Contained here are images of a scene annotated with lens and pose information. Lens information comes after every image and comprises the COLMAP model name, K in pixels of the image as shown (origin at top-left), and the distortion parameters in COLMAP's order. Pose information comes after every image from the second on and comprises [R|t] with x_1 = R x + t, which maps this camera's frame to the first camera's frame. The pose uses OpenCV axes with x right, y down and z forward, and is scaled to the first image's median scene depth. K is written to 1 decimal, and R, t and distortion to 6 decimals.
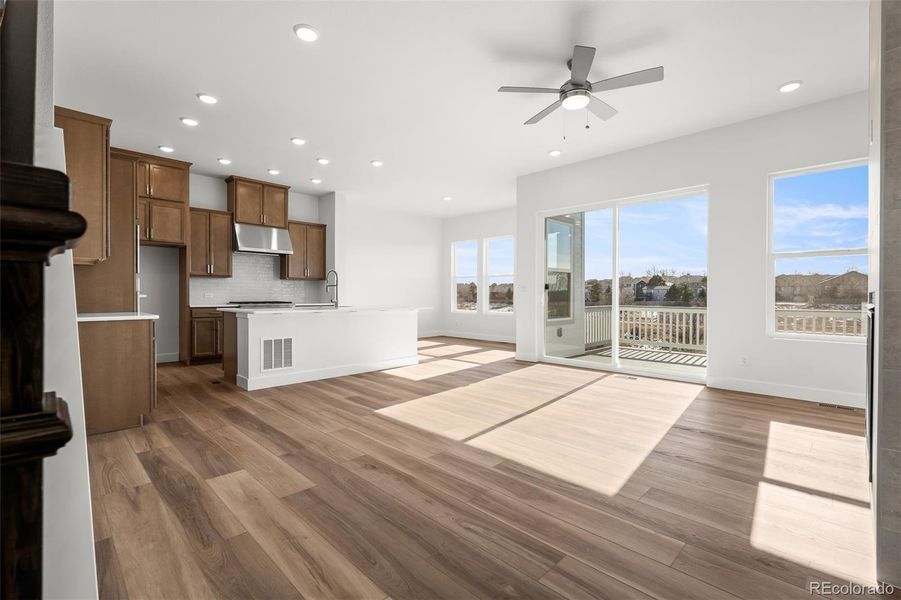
lens RADIAL K [[406.2, 0, 444.6], [0, 406.2, 295.2], [0, 0, 1]] dist [0.000507, 0.000155]
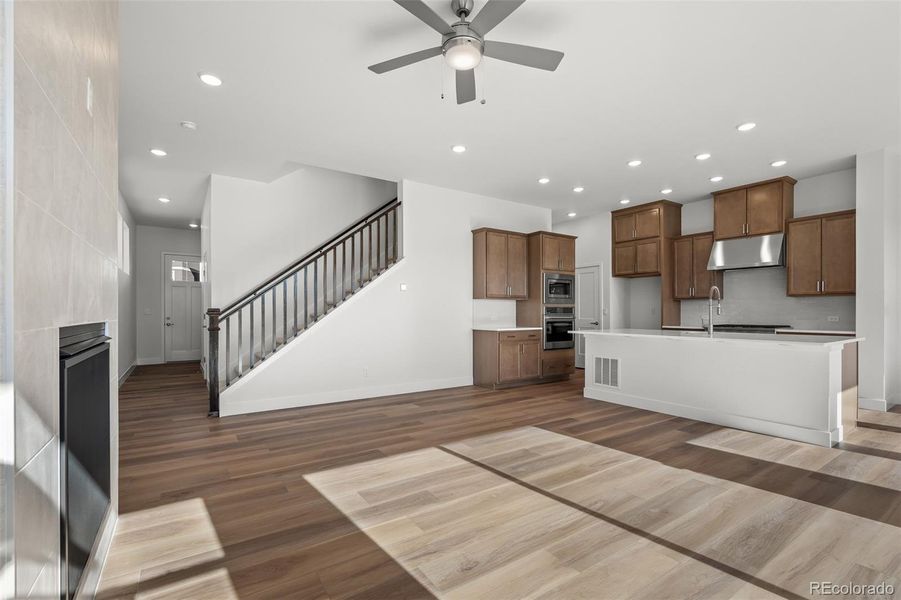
lens RADIAL K [[406.2, 0, 444.6], [0, 406.2, 295.2], [0, 0, 1]] dist [0.000507, 0.000155]
pose [[-0.188364, -0.044387, -0.981096, 0.981809], [-0.005653, 0.999011, -0.044112, -0.011523], [0.982083, -0.002763, -0.188429, 1.032535]]
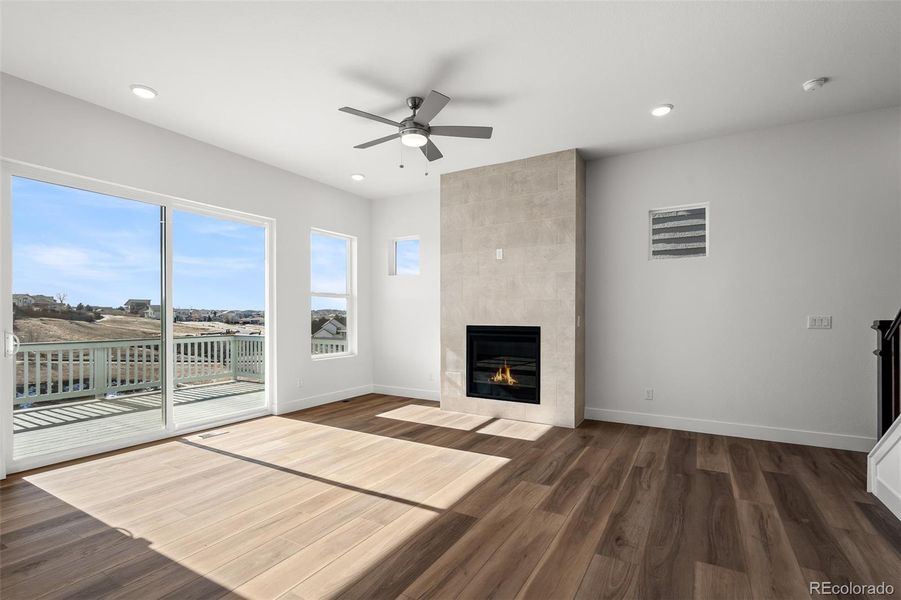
lens RADIAL K [[432.9, 0, 451.8], [0, 432.9, 322.5], [0, 0, 1]] dist [-0.021182, 0.000396]
pose [[-0.266798, -0.013936, 0.963652, -0.667334], [0.006791, 0.999843, 0.016339, -0.033894], [-0.963729, 0.010903, -0.266661, 1.112990]]
